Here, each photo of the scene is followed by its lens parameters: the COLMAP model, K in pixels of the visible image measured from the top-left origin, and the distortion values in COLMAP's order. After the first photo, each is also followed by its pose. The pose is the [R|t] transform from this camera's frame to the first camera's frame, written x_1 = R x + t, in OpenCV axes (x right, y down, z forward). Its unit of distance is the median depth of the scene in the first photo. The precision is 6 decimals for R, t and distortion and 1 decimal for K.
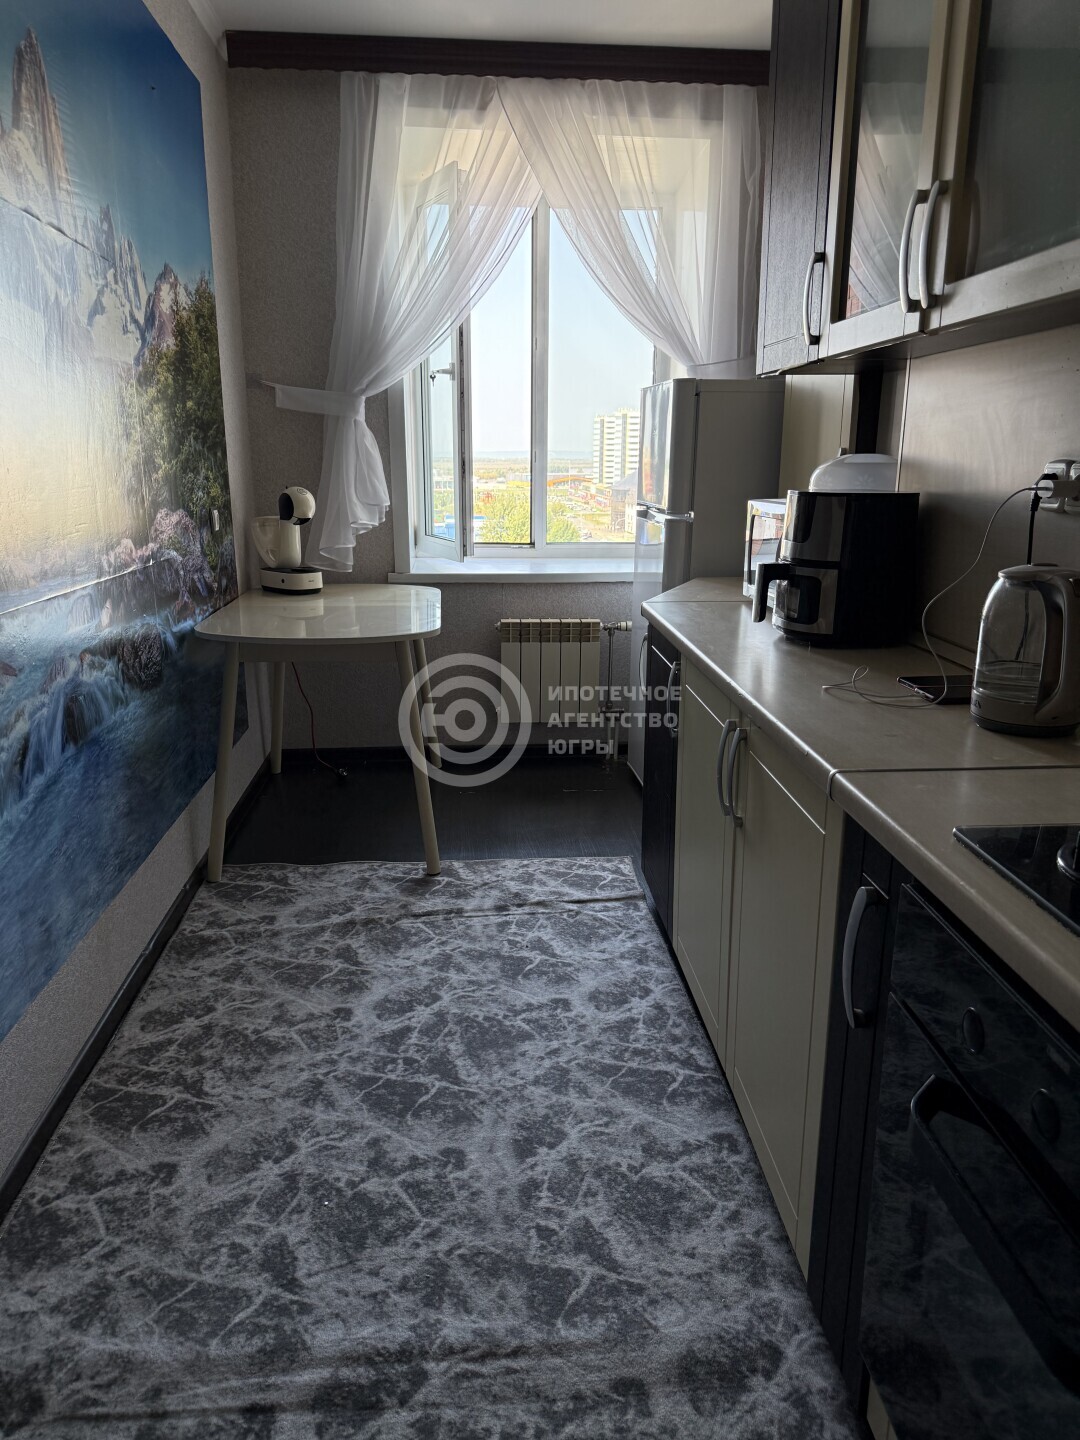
lens RADIAL K [[1005.8, 0, 544.5], [0, 1005.8, 721.7], [0, 0, 1]] dist [0.001050, 0.000708]
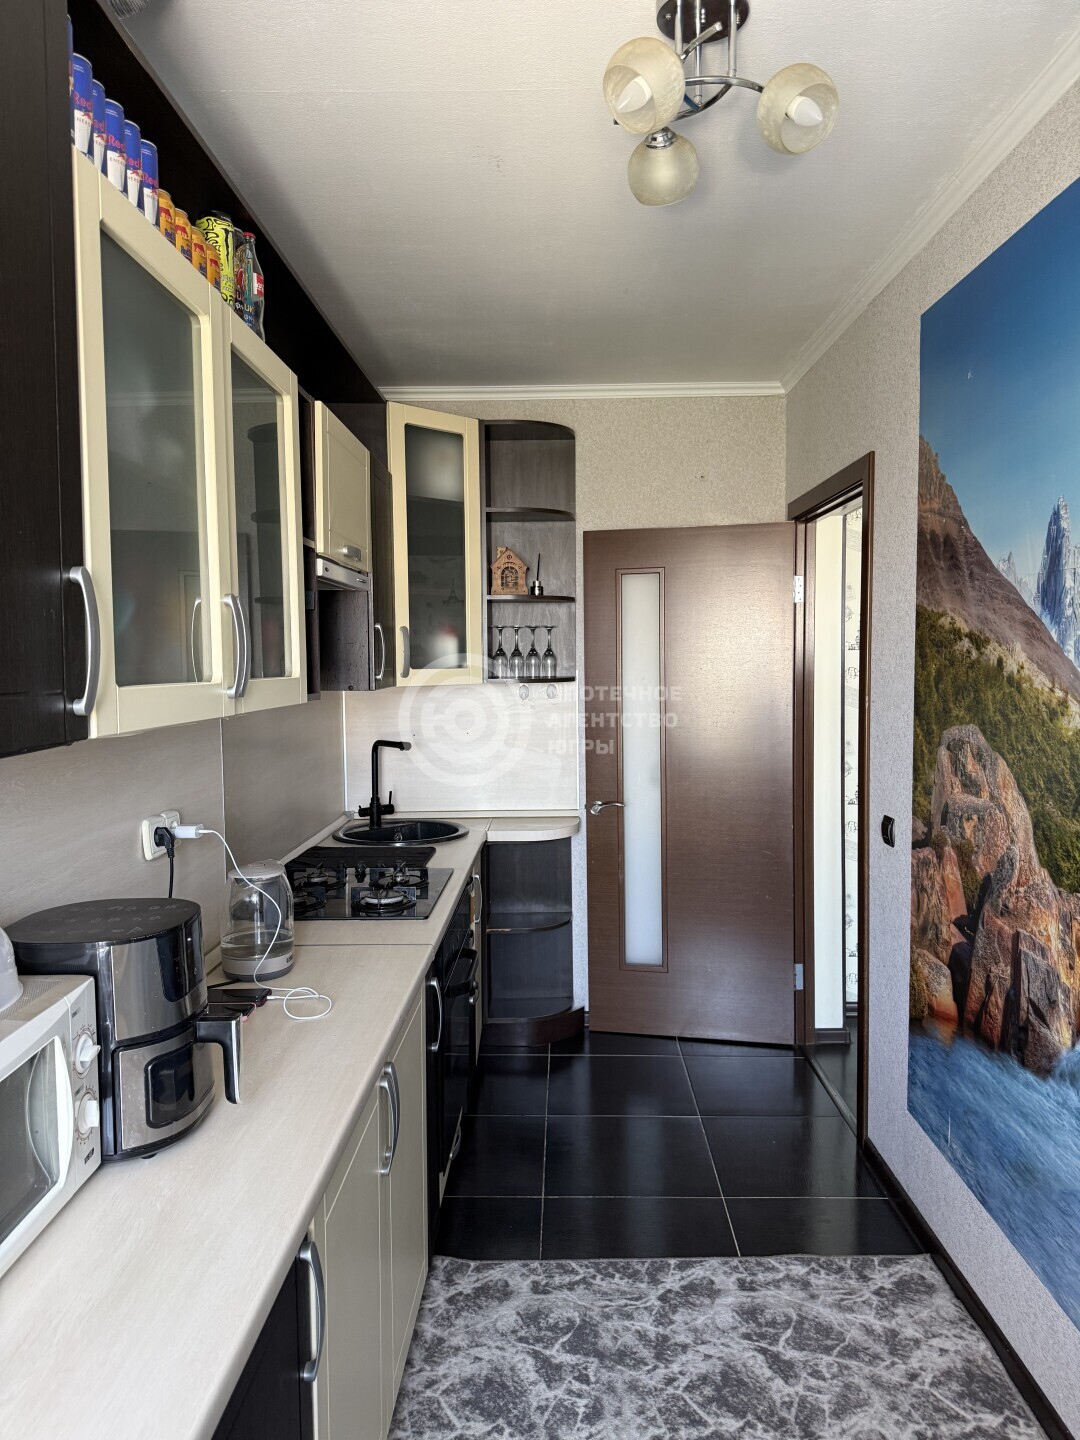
lens RADIAL K [[1005.8, 0, 539.8], [0, 1005.8, 719.0], [0, 0, 1]] dist [0.001050, 0.000708]
pose [[-0.995214, 0.001237, 0.097711, -0.071143], [0.032335, 0.947759, 0.317345, -0.701359], [-0.092214, 0.318986, -0.943263, 1.949758]]
